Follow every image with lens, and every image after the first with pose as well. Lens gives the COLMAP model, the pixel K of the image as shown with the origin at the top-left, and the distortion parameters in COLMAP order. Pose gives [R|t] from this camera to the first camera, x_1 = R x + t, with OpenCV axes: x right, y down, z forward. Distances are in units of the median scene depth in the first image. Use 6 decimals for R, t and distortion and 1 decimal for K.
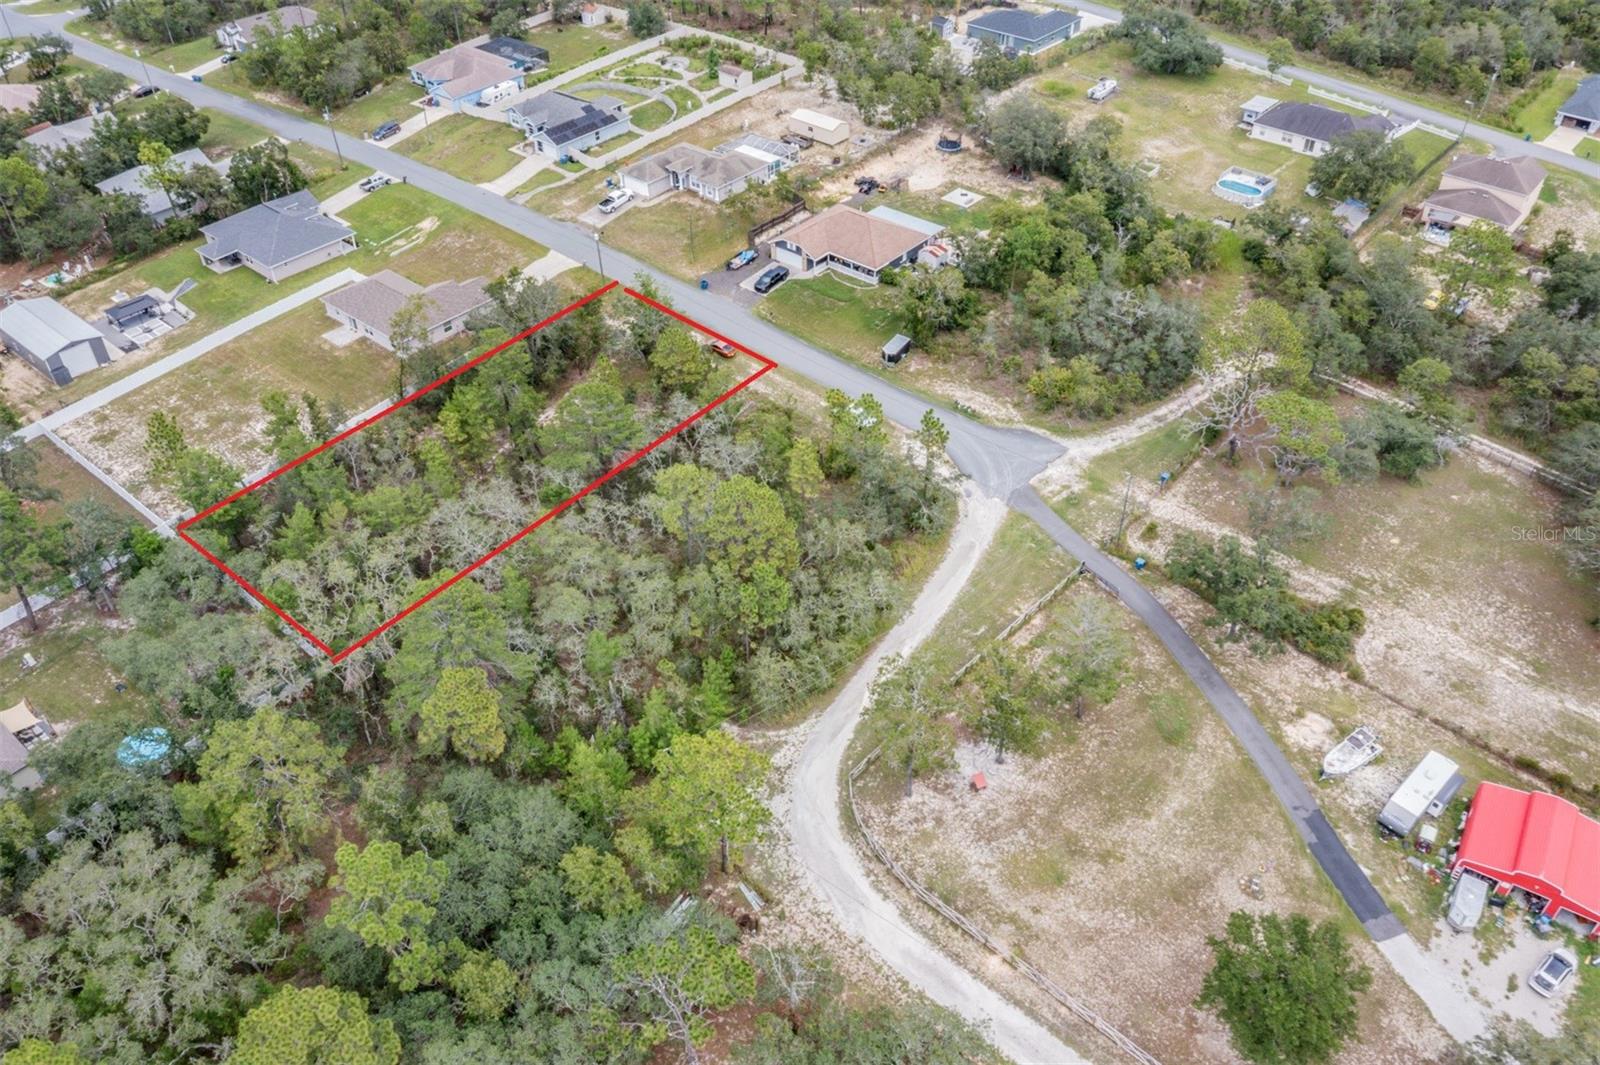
lens RADIAL K [[1256.9, 0, 838.3], [0, 1256.9, 532.5], [0, 0, 1]] dist [0.001562, -0.008715]
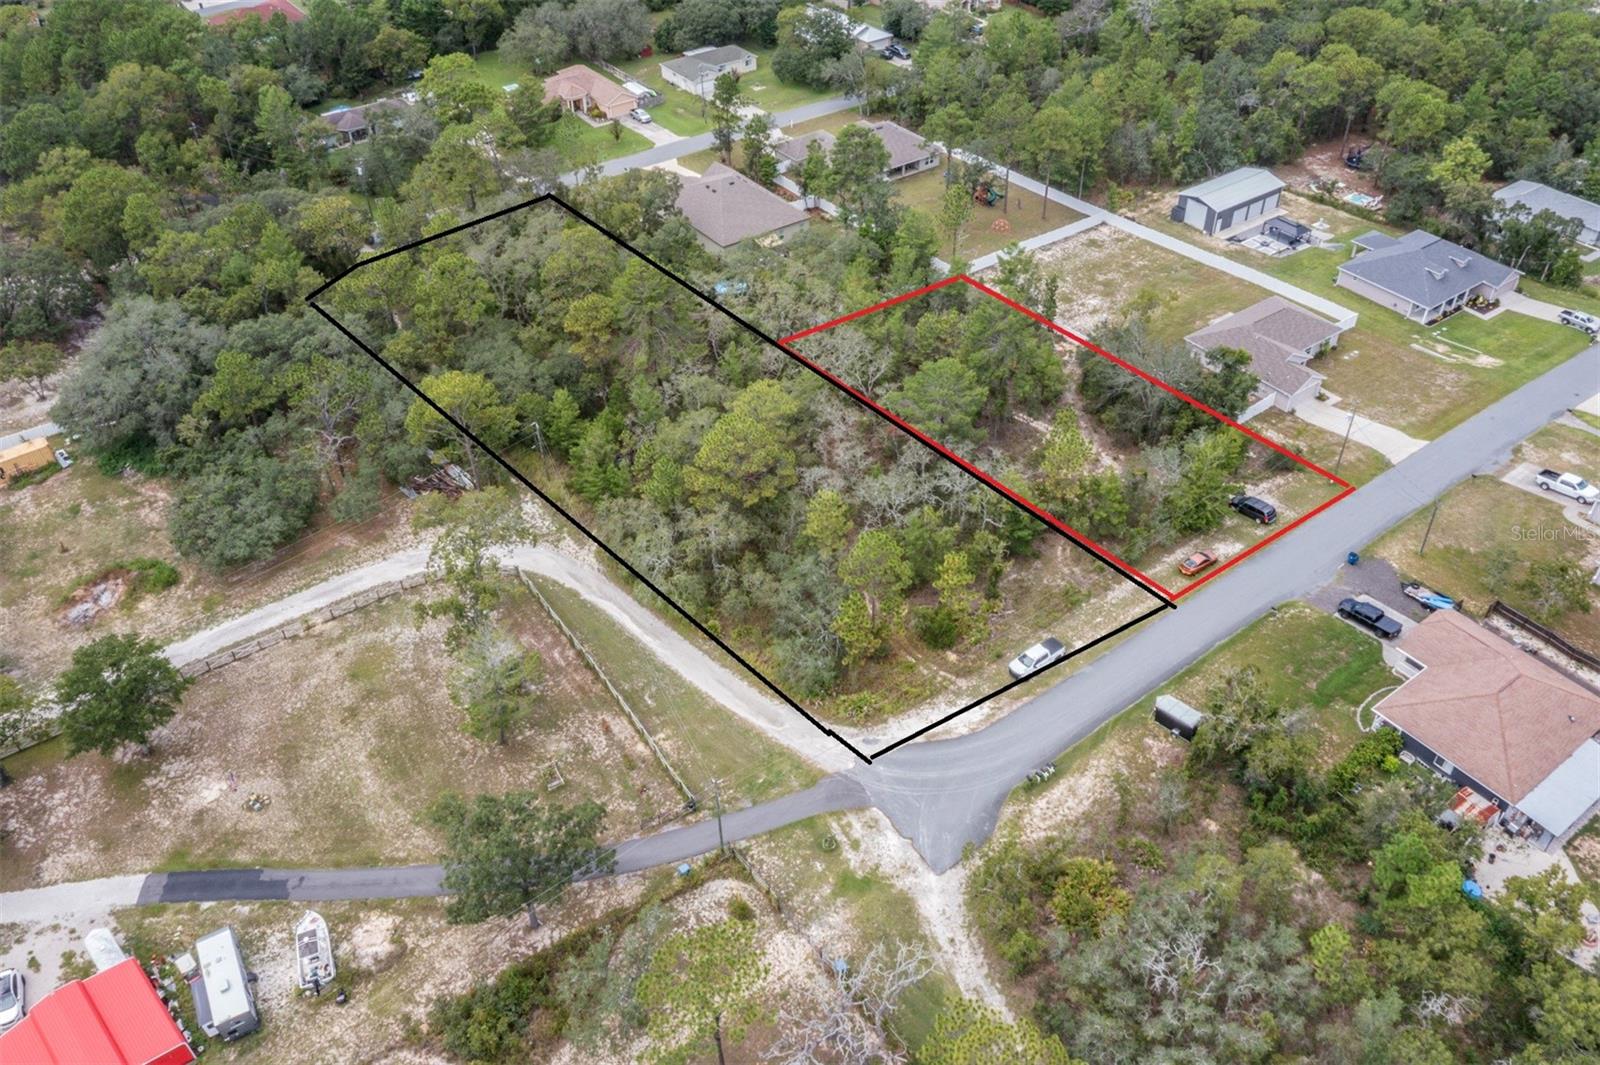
lens RADIAL K [[1288.9, 0, 800.0], [0, 1288.9, 532.5], [0, 0, 1]] dist [-0.005453, 0.002753]
pose [[-0.264169, 0.615315, -0.742699, 0.603061], [-0.605551, 0.493542, 0.624279, -0.546203], [0.750682, 0.614657, 0.242226, 0.644693]]
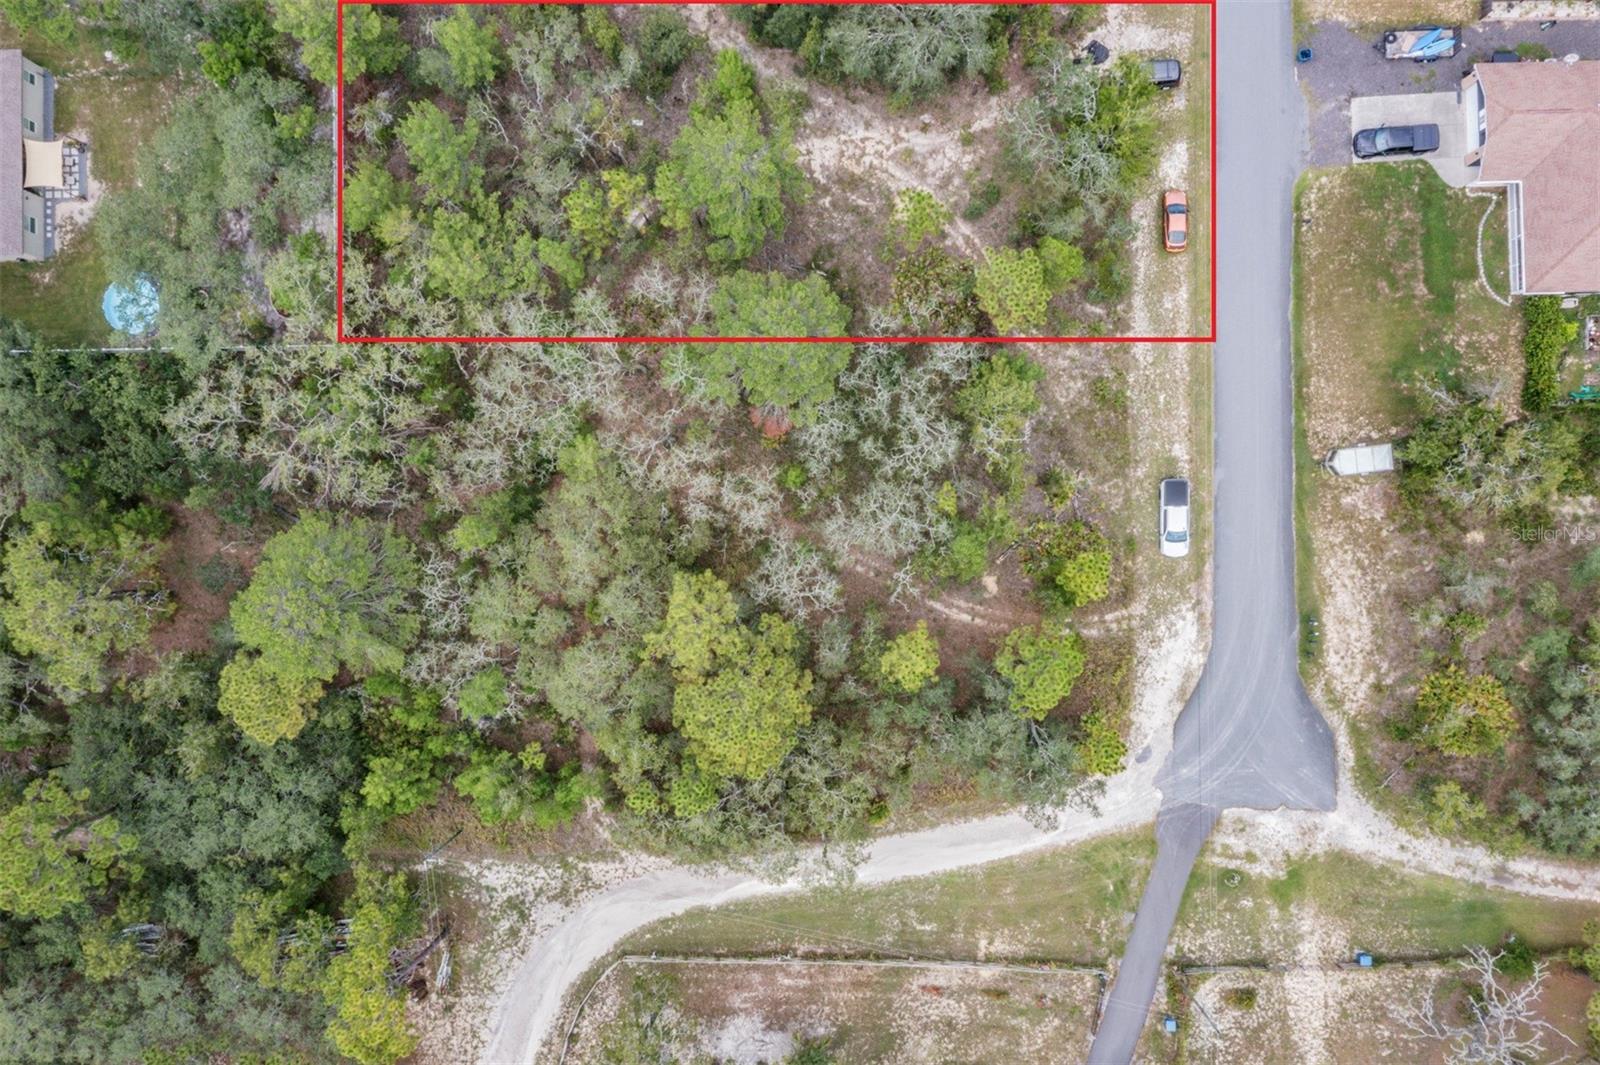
lens RADIAL K [[1256.9, 0, 838.3], [0, 1256.9, 532.5], [0, 0, 1]] dist [0.001562, -0.008715]
pose [[0.641044, 0.767457, -0.008485, -0.084026], [-0.480018, 0.409528, 0.775803, -0.497044], [0.598871, -0.493250, 0.630918, 0.499251]]
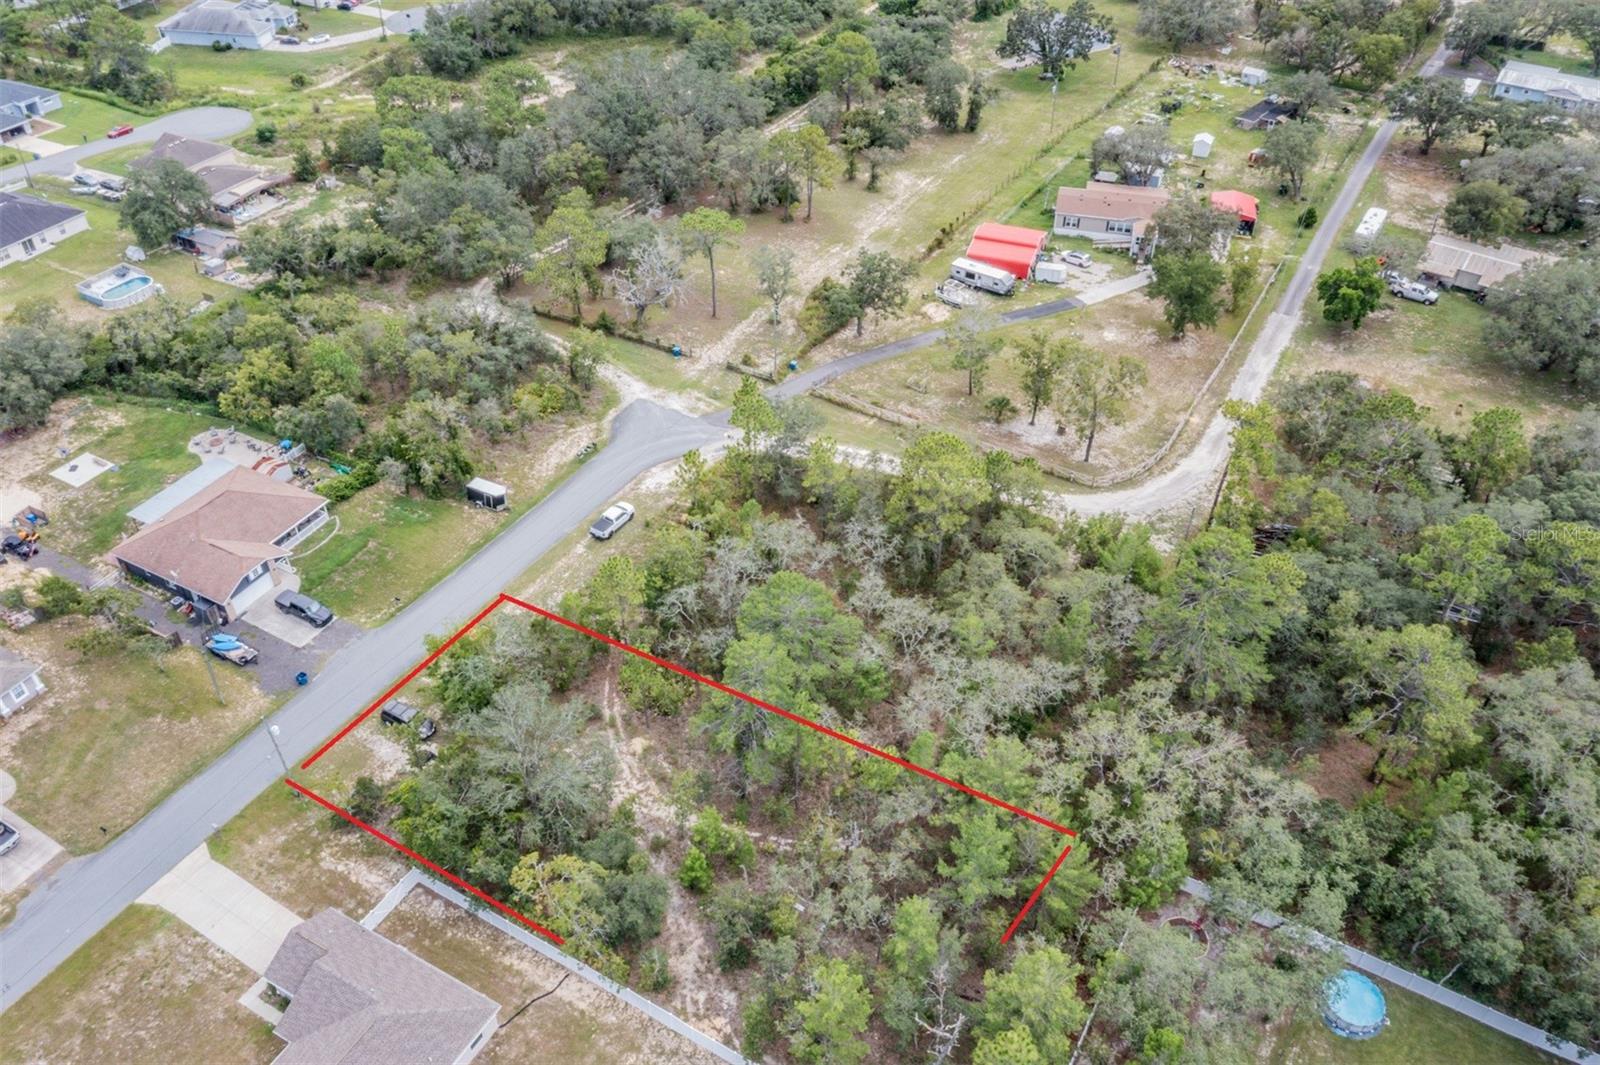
lens RADIAL K [[1256.9, 0, 838.3], [0, 1256.9, 532.5], [0, 0, 1]] dist [0.001562, -0.008715]
pose [[-0.199662, -0.622119, 0.757036, -0.700900], [0.617749, 0.519794, 0.590084, -0.515995], [-0.760606, 0.585476, 0.280531, 0.634393]]
